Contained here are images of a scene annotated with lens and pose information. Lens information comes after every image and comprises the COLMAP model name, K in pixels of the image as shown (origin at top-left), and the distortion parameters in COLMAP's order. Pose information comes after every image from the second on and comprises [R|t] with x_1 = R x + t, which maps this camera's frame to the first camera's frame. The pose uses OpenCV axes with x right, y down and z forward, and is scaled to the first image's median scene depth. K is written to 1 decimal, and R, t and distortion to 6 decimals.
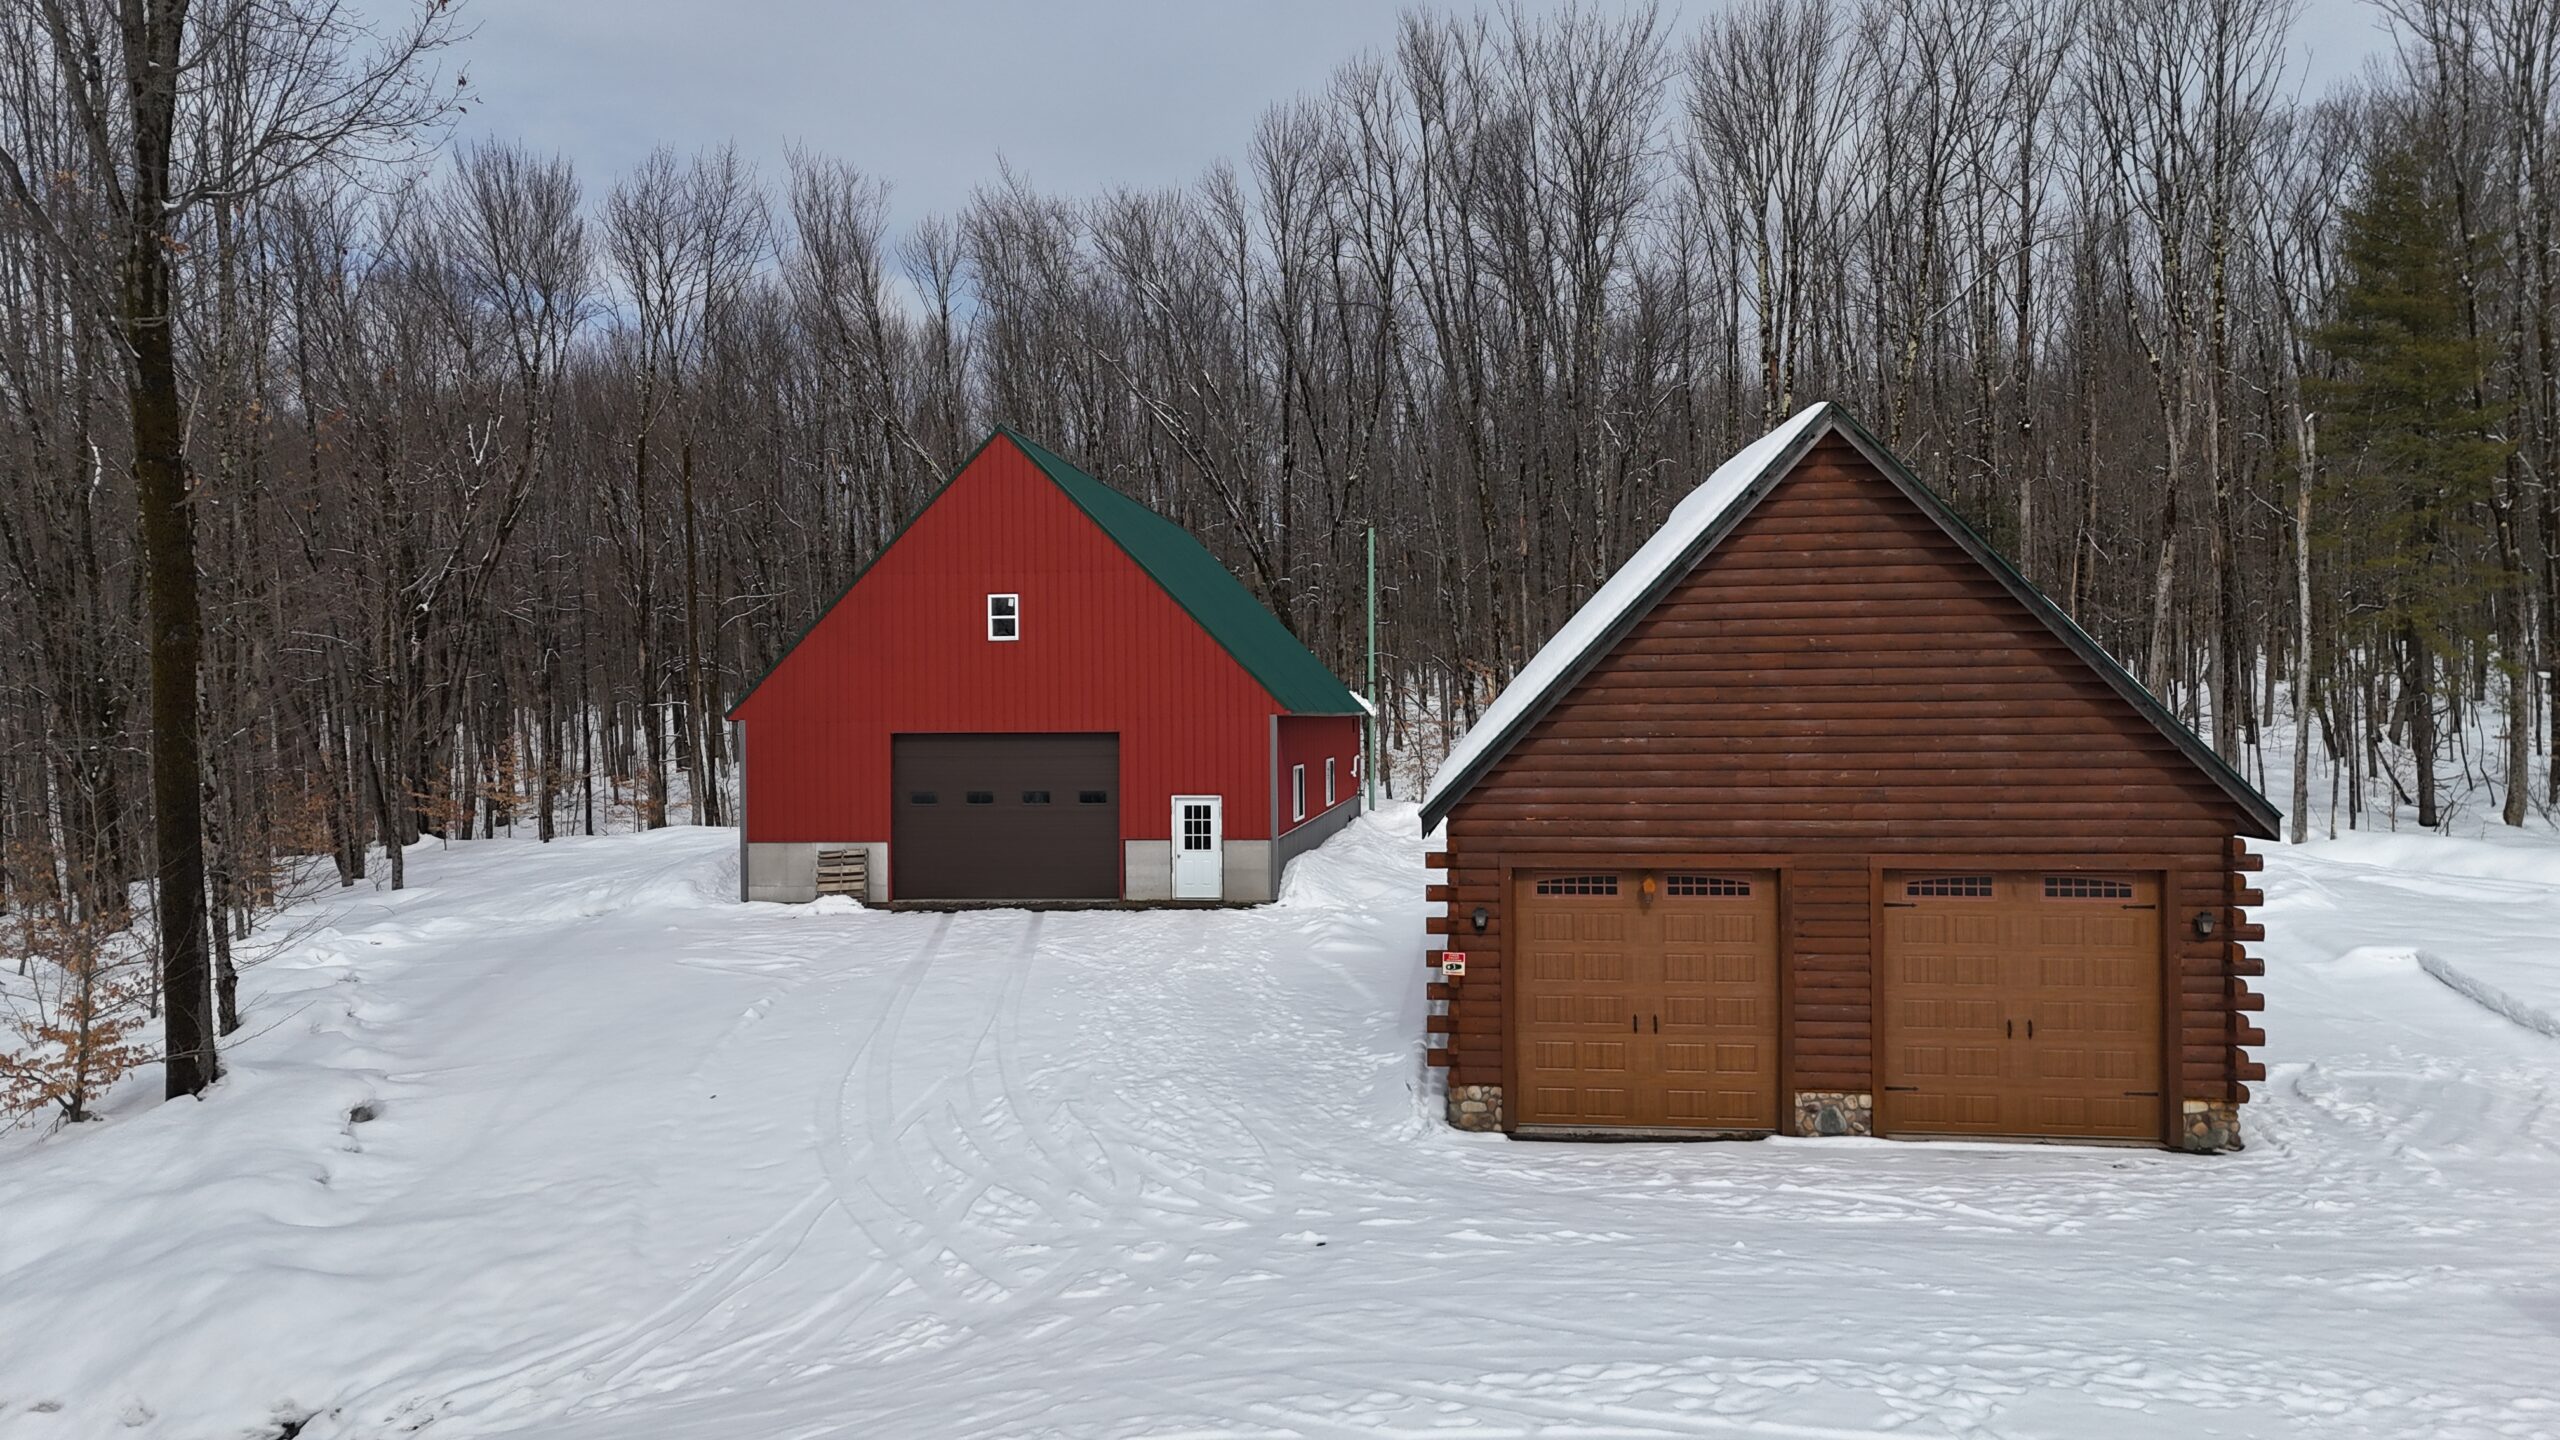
lens RADIAL K [[1866.8, 0, 1283.3], [0, 1866.8, 705.3], [0, 0, 1]] dist [0.111665, -0.114123]
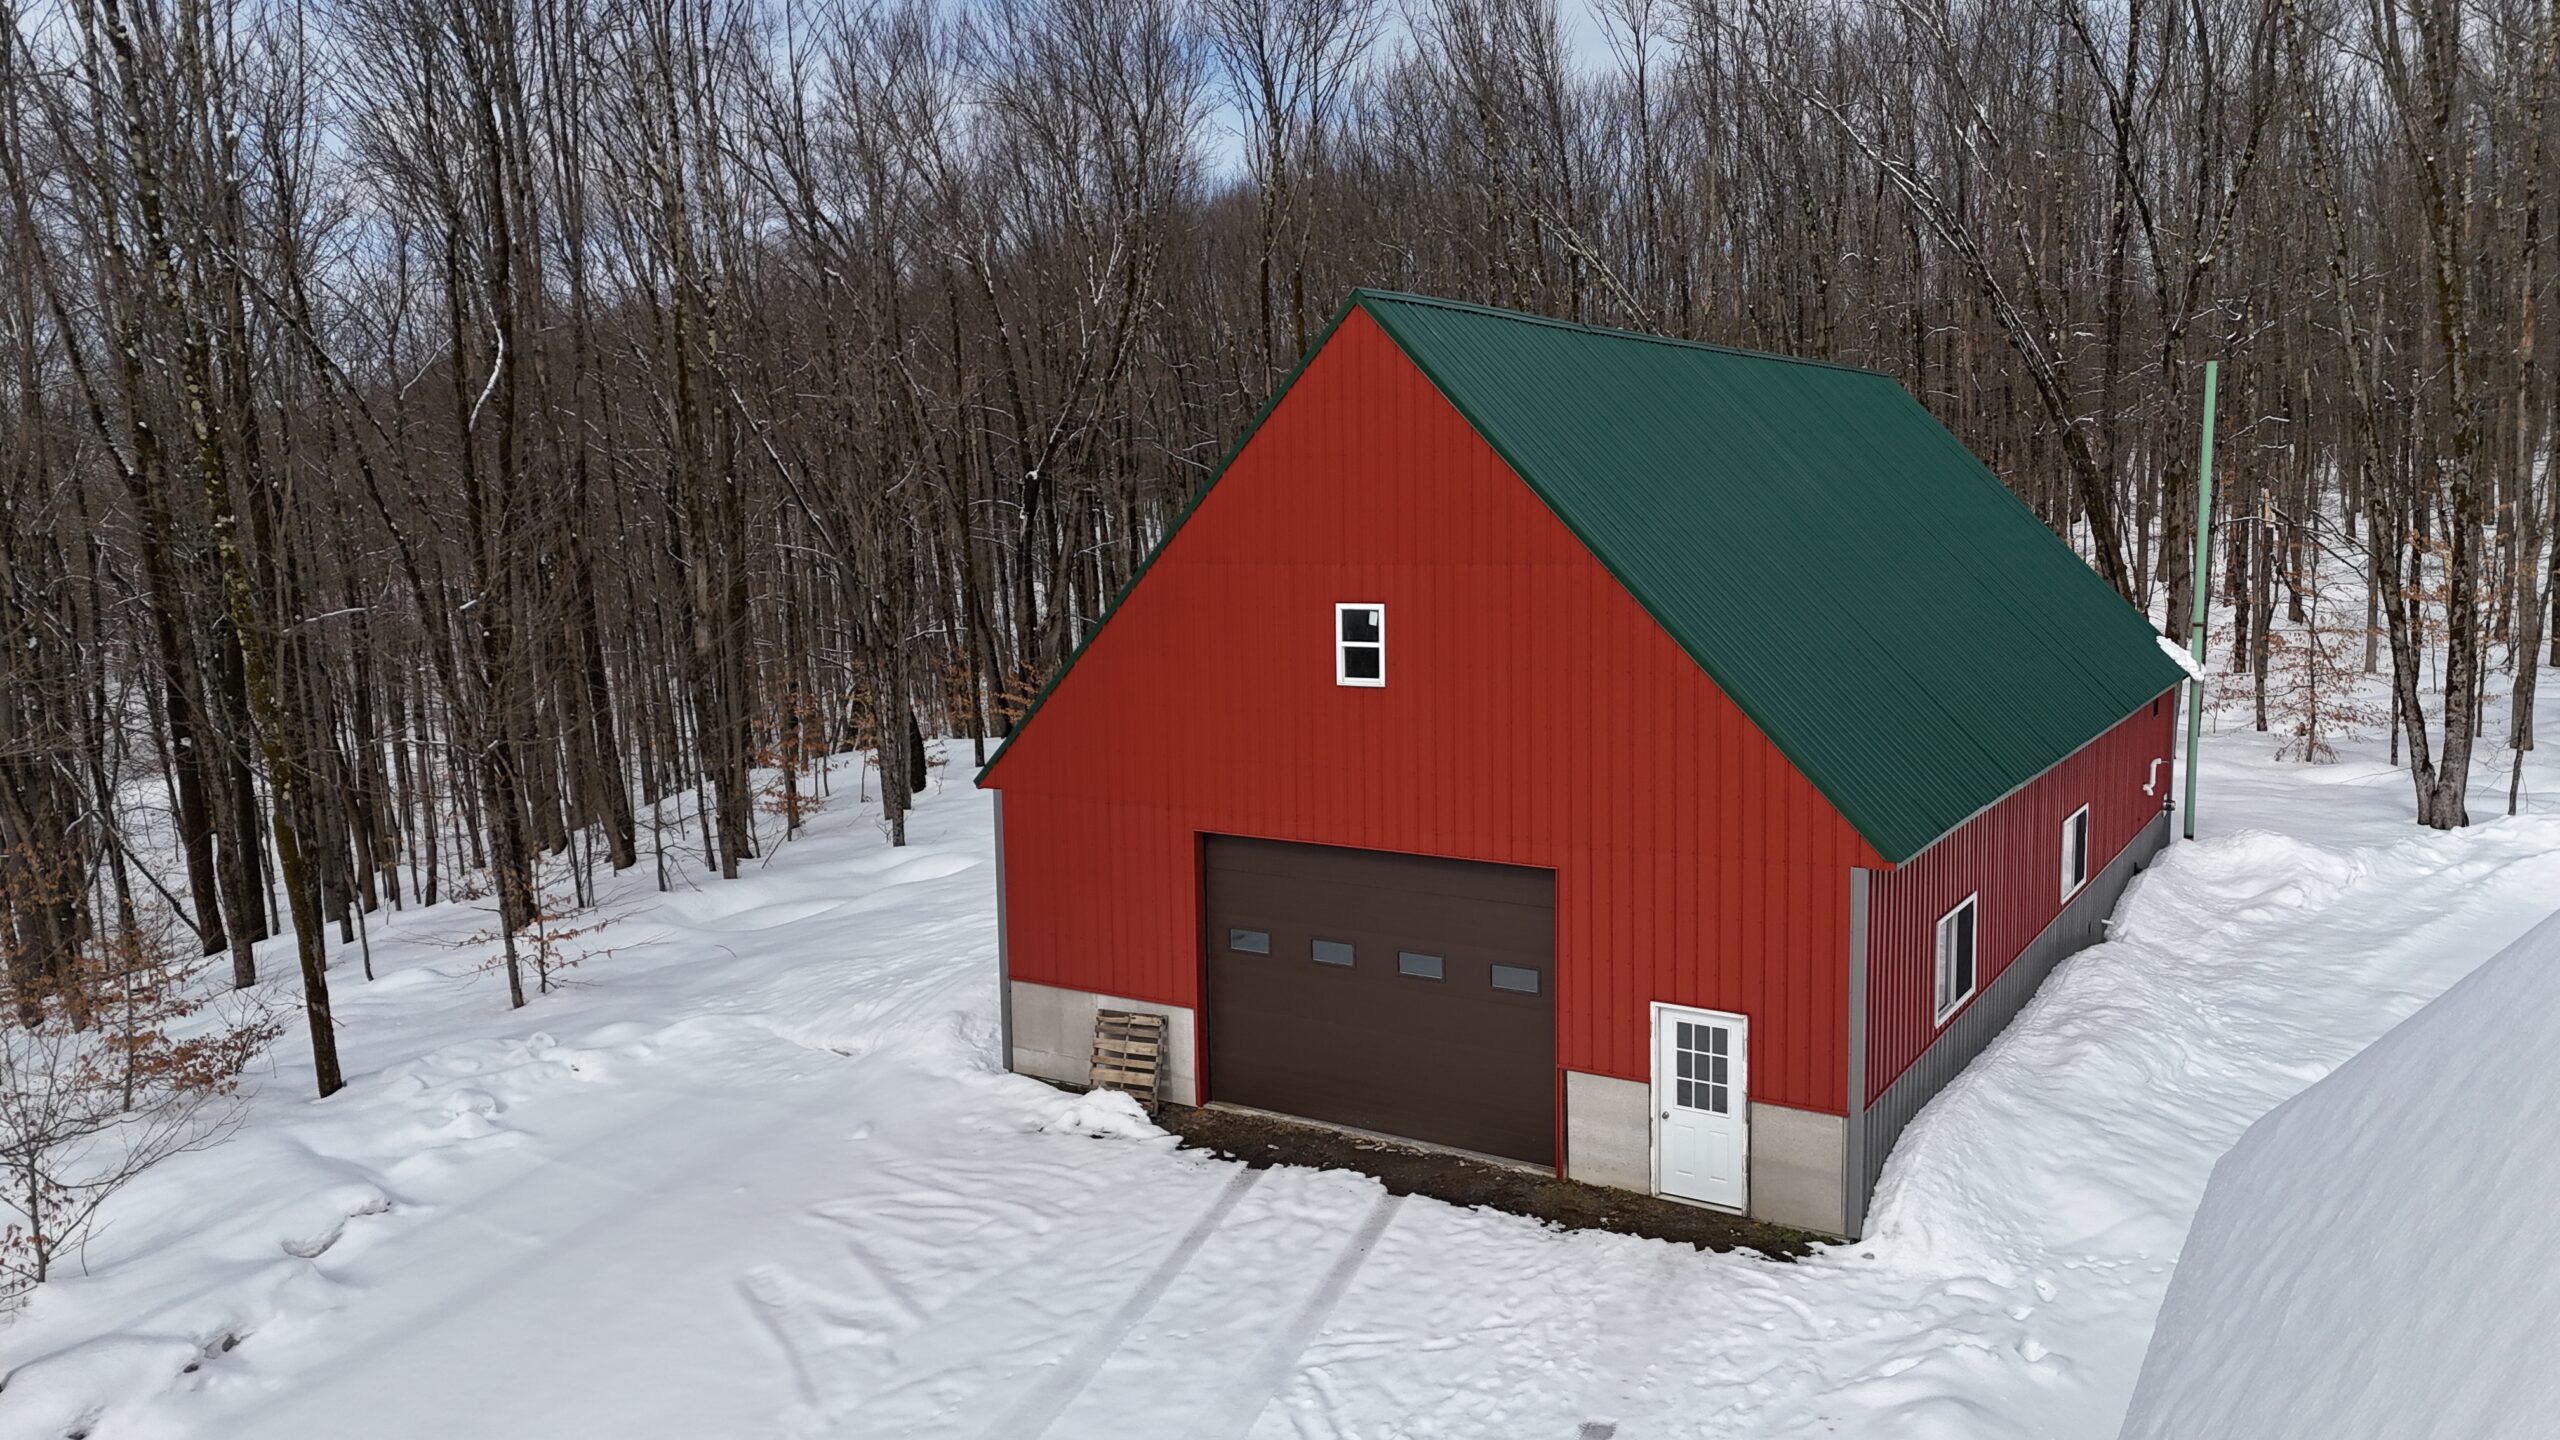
lens RADIAL K [[1866.8, 0, 1283.3], [0, 1866.8, 705.3], [0, 0, 1]] dist [0.111665, -0.114123]
pose [[0.903058, 0.041487, -0.427511, 0.067268], [0.011420, 0.992653, 0.120454, -0.096769], [0.429367, -0.113660, 0.895949, 0.496779]]
